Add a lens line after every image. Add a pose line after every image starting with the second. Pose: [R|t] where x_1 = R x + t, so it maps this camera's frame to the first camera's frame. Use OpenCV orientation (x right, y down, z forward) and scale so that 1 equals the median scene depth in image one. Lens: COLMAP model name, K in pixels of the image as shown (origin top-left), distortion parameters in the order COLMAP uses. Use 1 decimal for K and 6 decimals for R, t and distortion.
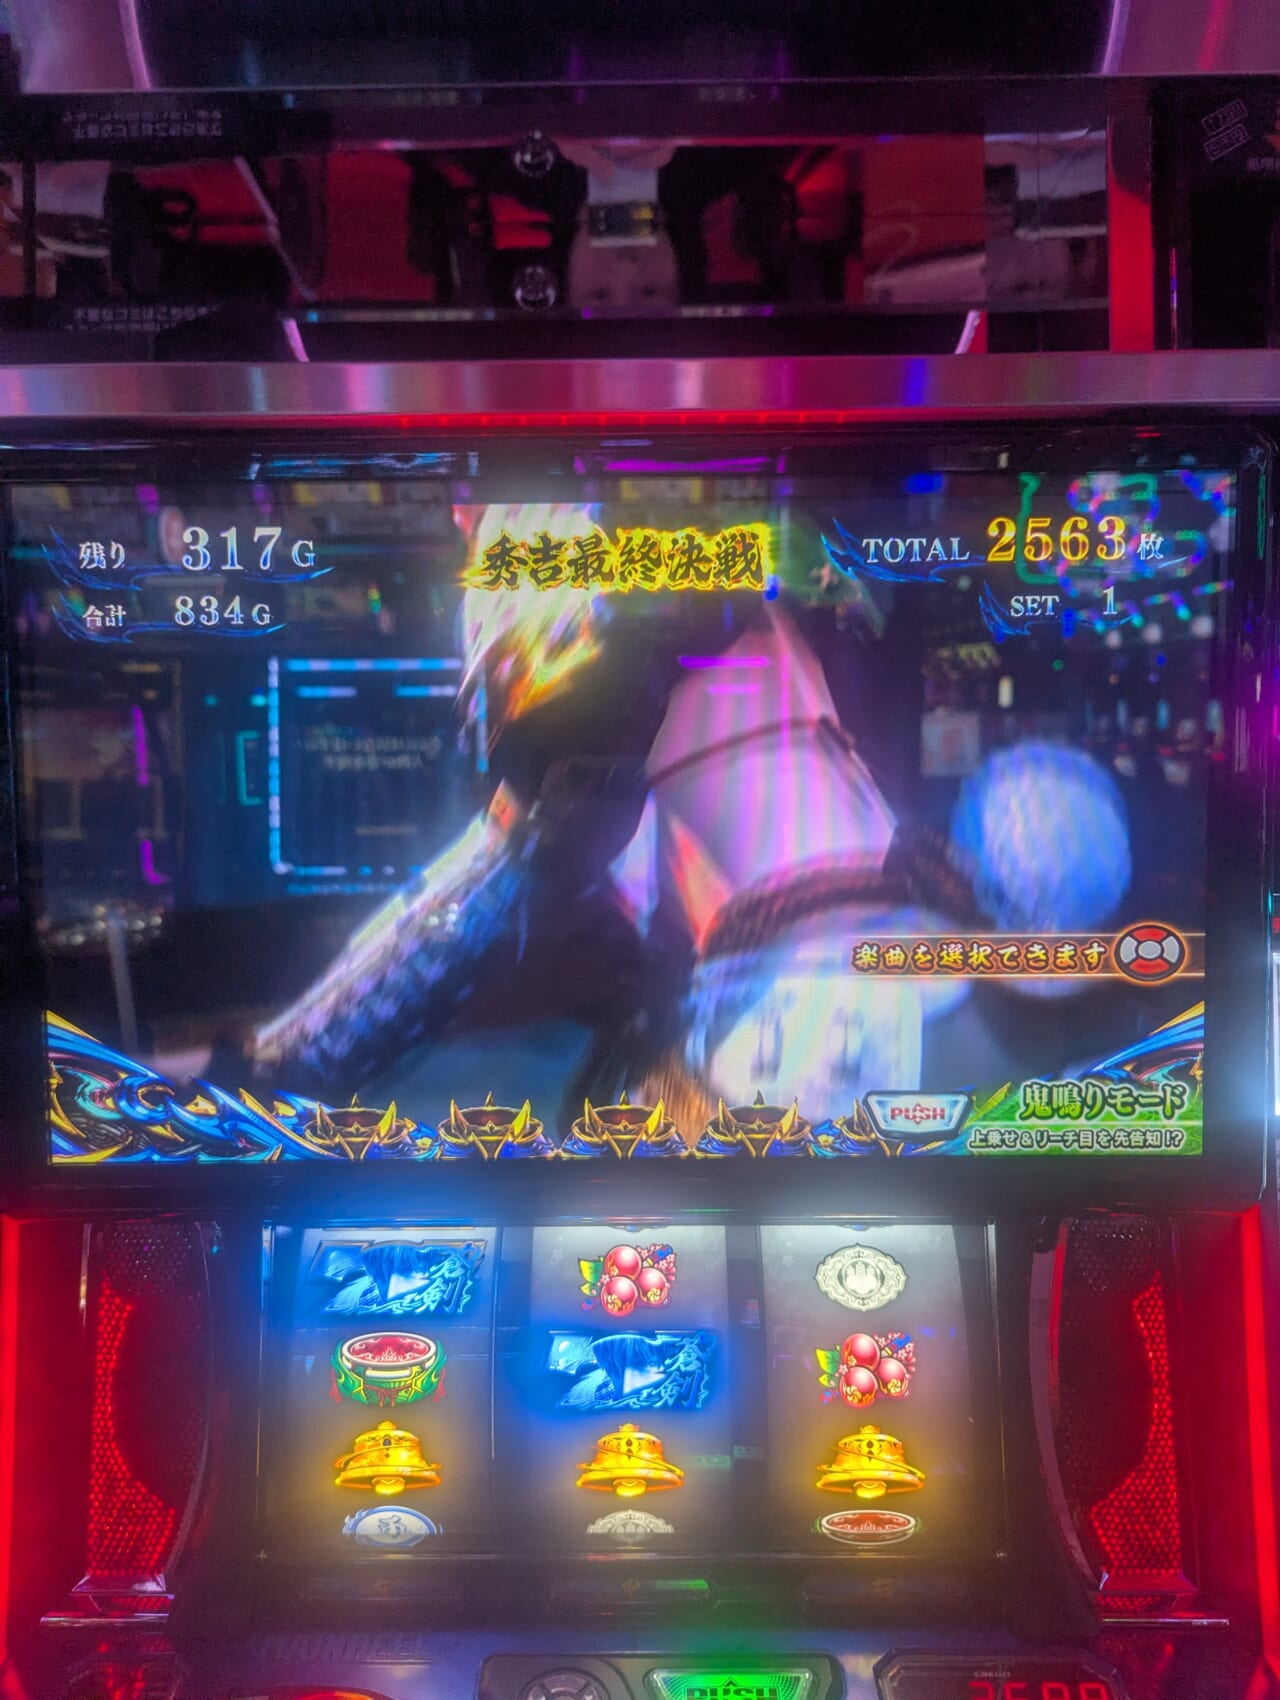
lens RADIAL K [[1194.3, 0, 631.1], [0, 1194.3, 843.1], [0, 0, 1]] dist [0.061147, -0.043063]
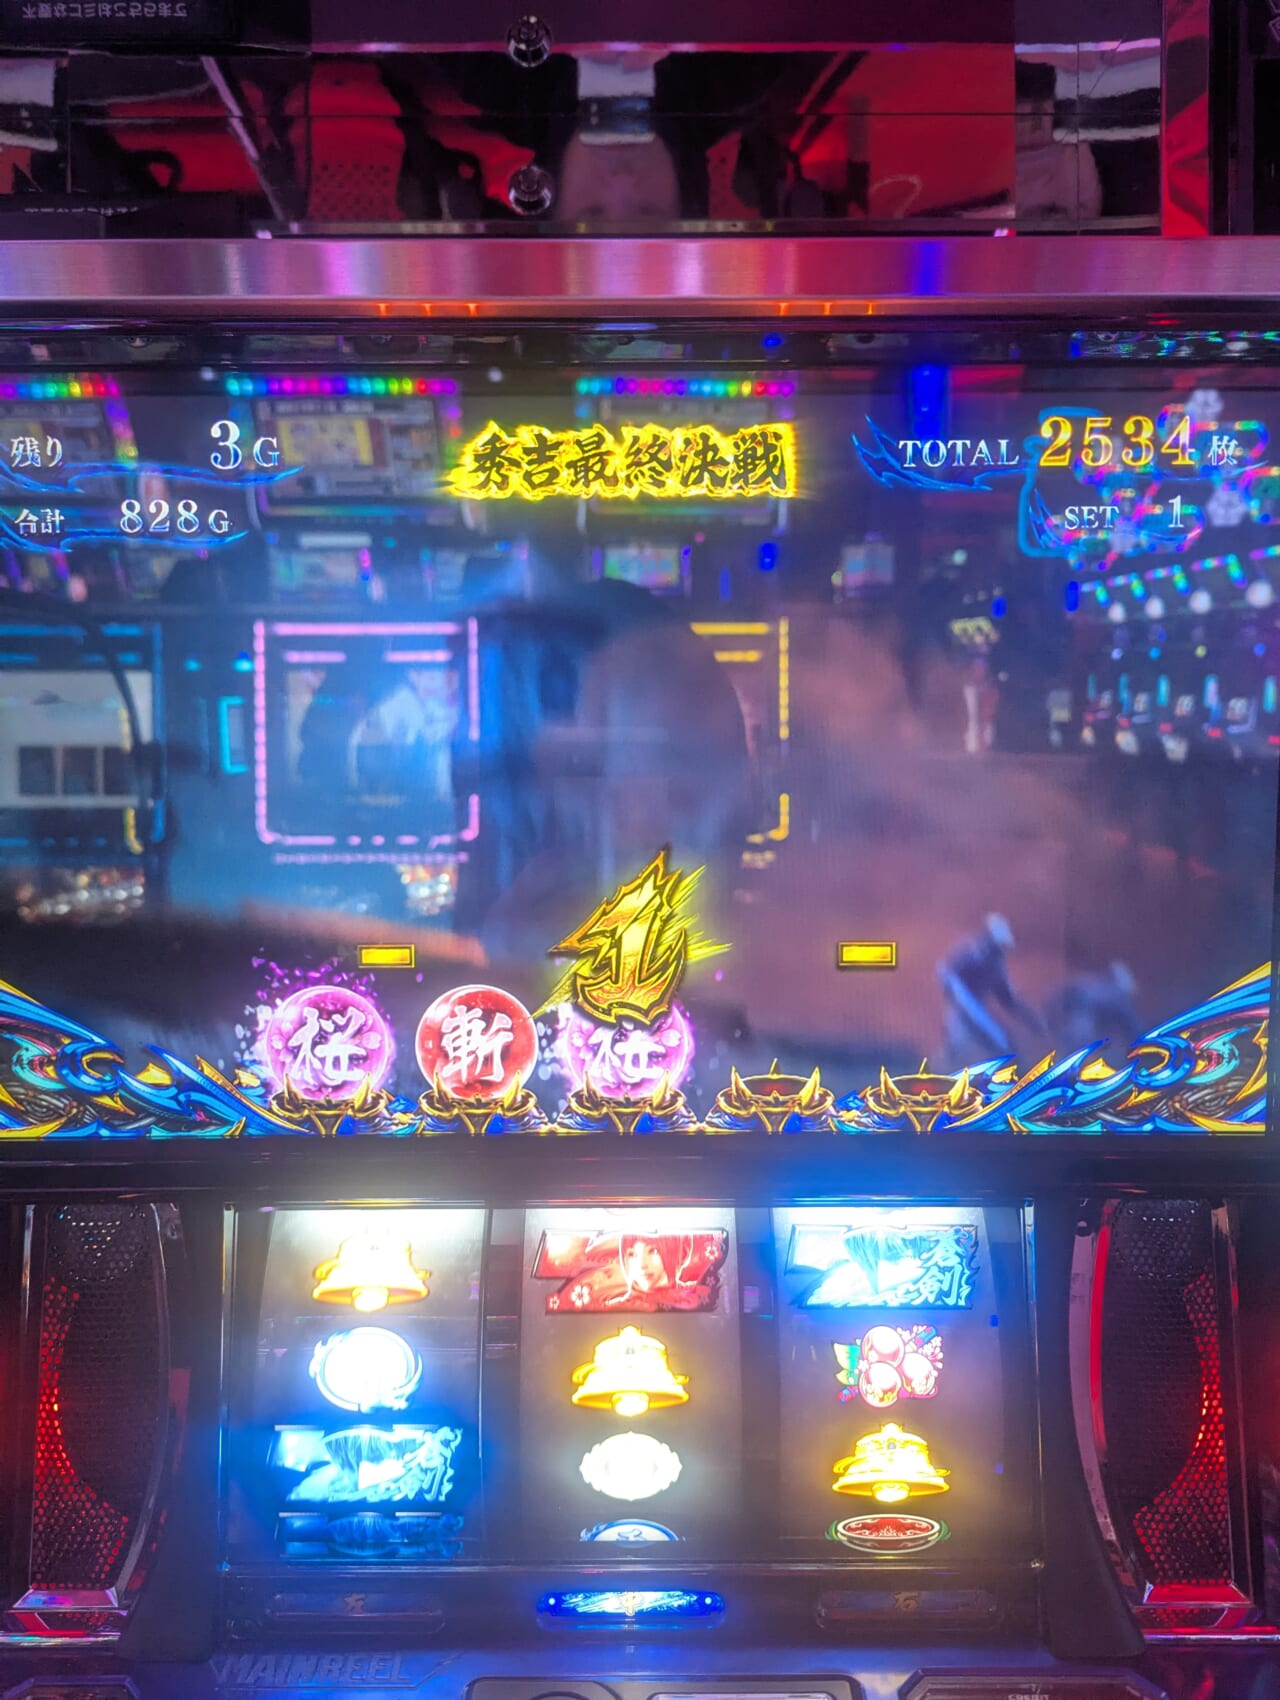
lens RADIAL K [[1174.0, 0, 640.0], [0, 1174.0, 850.0], [0, 0, 1]] dist [0.060125, -0.041841]
pose [[0.999882, 0.005171, 0.014440, -0.009055], [-0.005465, 0.999776, 0.020440, 0.030827], [-0.014331, -0.020516, 0.999687, 0.116436]]
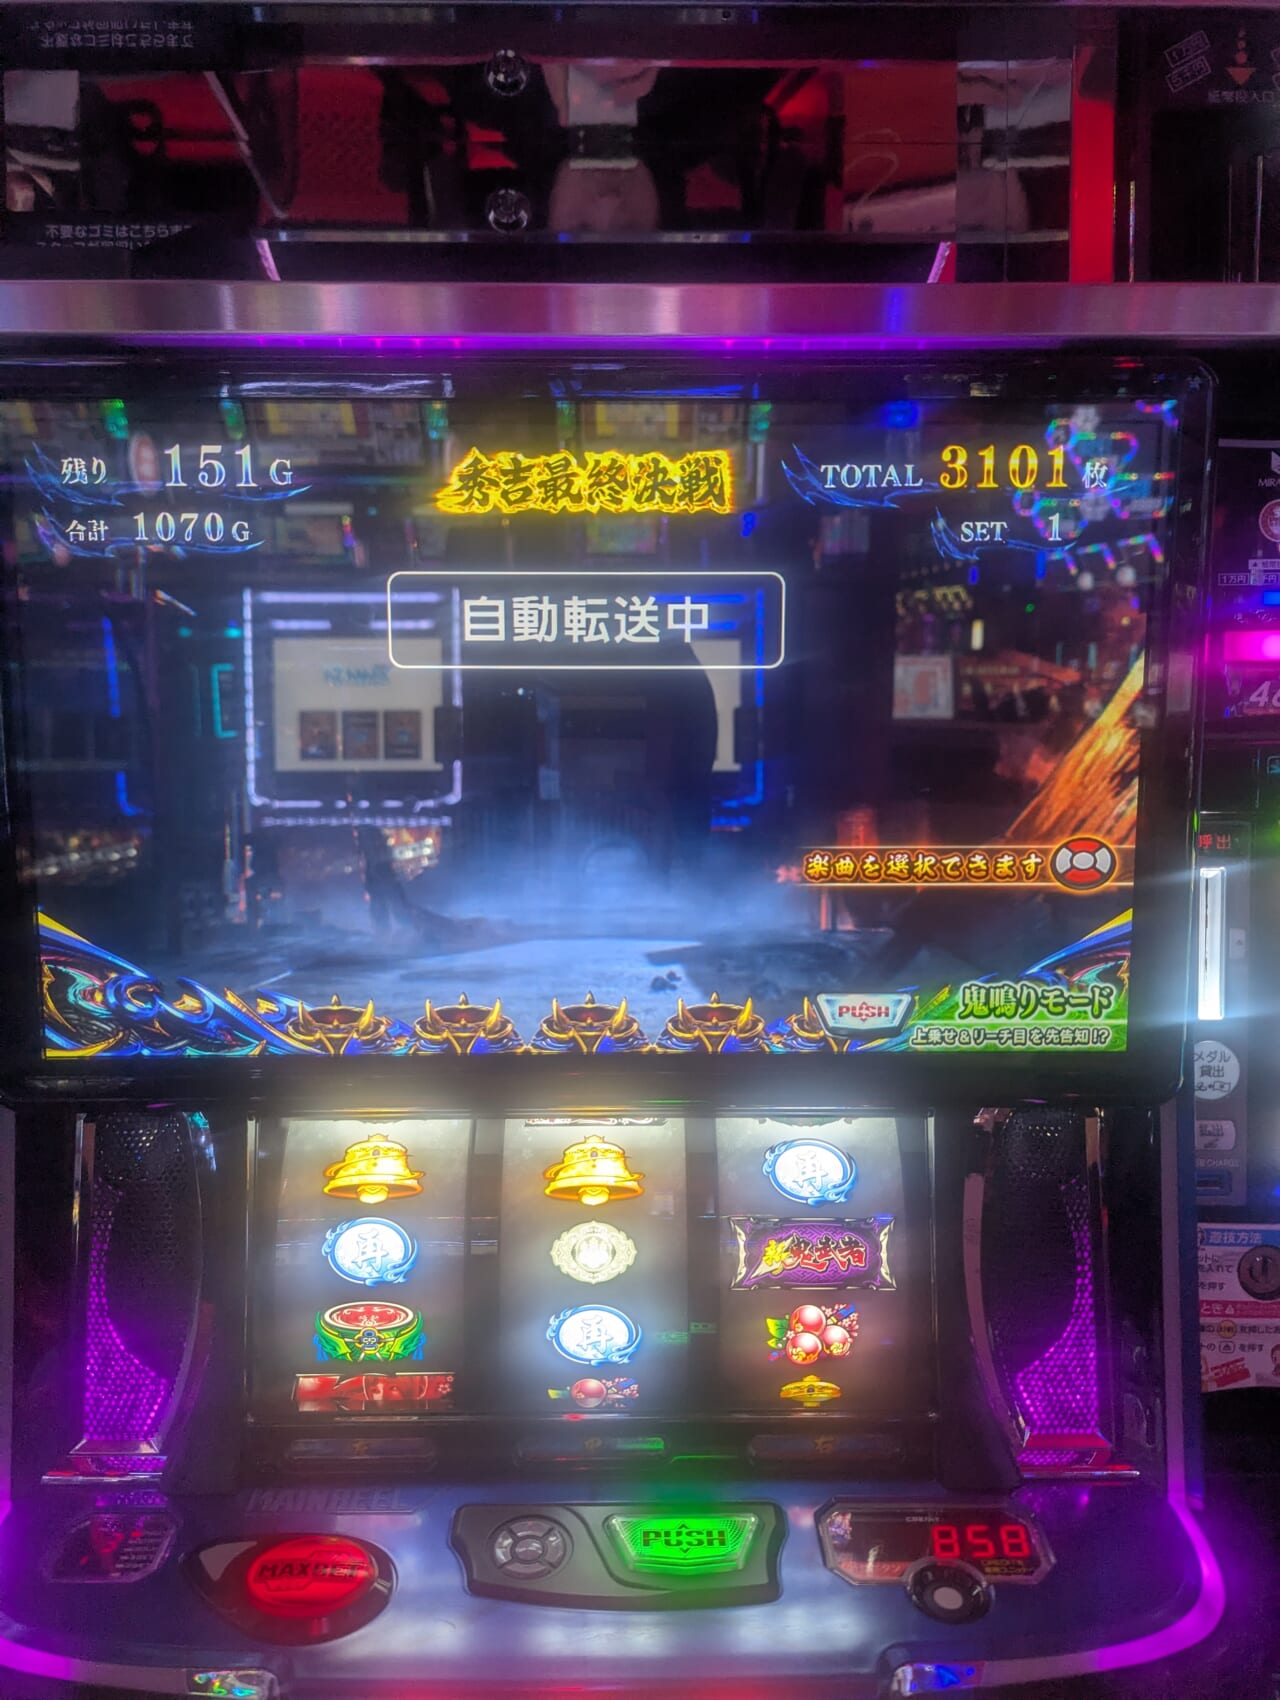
lens RADIAL K [[1200.2, 0, 630.4], [0, 1200.2, 850.1], [0, 0, 1]] dist [0.066602, -0.042469]
pose [[0.999813, 0.006759, 0.018124, 0.010100], [-0.007658, 0.998721, 0.049974, 0.027964], [-0.017763, -0.050104, 0.998586, -0.057828]]
